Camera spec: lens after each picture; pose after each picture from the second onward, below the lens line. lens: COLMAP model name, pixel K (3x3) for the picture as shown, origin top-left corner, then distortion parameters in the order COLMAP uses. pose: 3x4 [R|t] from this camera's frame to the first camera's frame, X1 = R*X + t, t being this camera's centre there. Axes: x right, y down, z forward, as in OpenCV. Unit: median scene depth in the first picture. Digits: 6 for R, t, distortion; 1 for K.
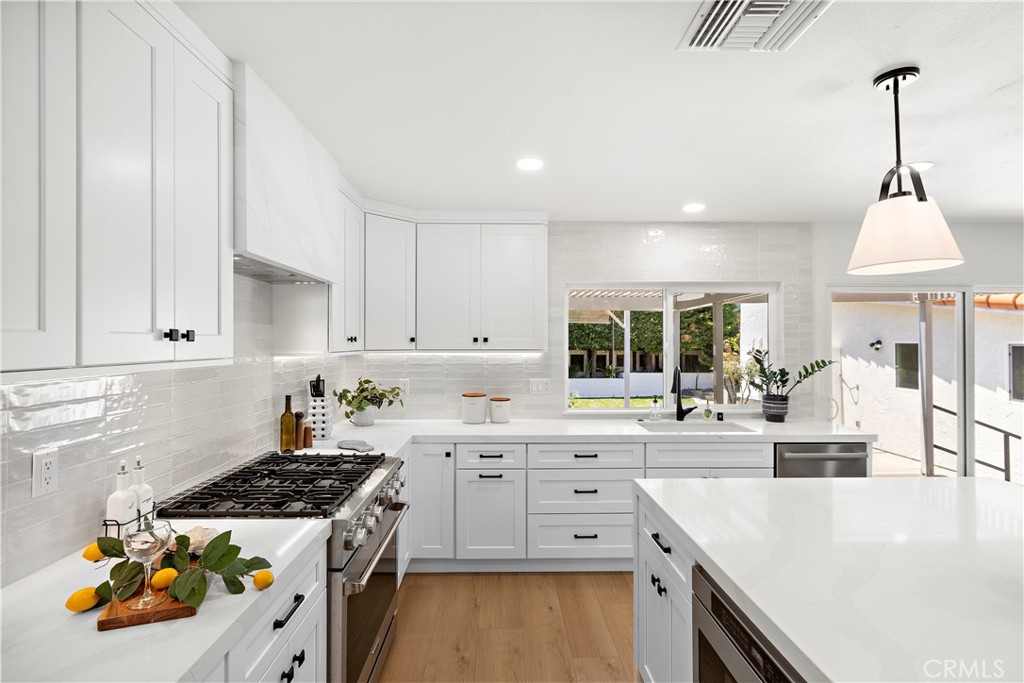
lens RADIAL K [[479.2, 0, 496.1], [0, 479.2, 341.4], [0, 0, 1]] dist [-0.008886, 0.004159]
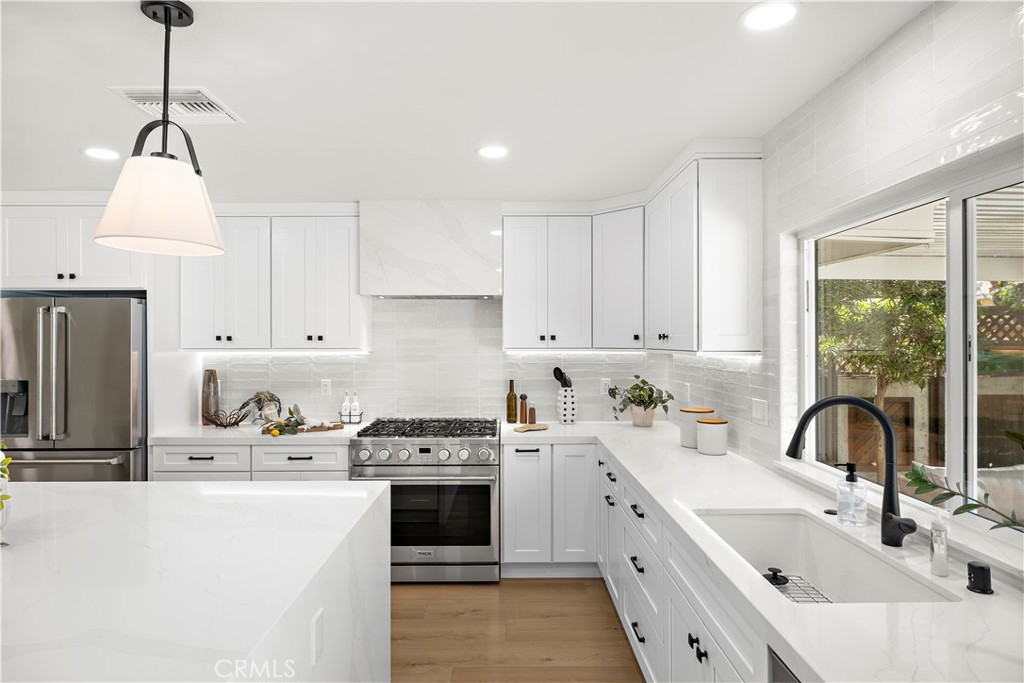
lens RADIAL K [[574.7, 0, 510.0], [0, 574.7, 344.2], [0, 0, 1]] dist [-0.000407, 0.001034]
pose [[0.014010, 0.003450, -0.999896, 0.815805], [0.004167, 0.999985, 0.003508, 0.004446], [0.999893, -0.004216, 0.013995, 0.678851]]
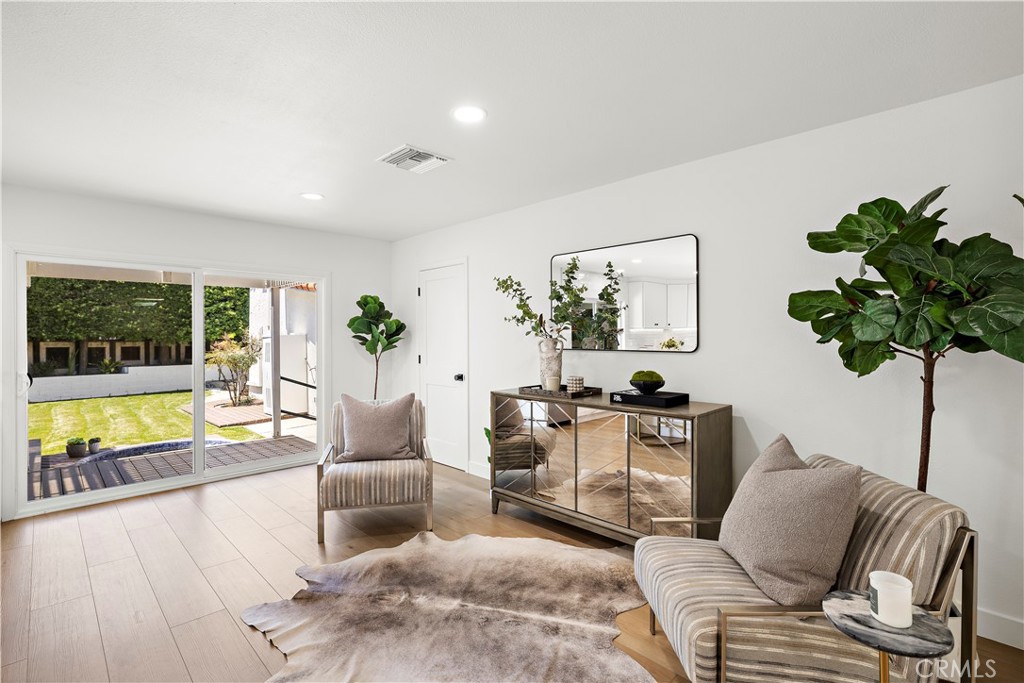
lens RADIAL K [[479.2, 0, 501.6], [0, 479.2, 341.2], [0, 0, 1]] dist [-0.008886, 0.004159]
pose [[0.715285, -0.009748, 0.698765, 0.727946], [0.002107, 0.999928, 0.011792, 0.047646], [-0.698830, -0.006962, 0.715254, -0.346753]]
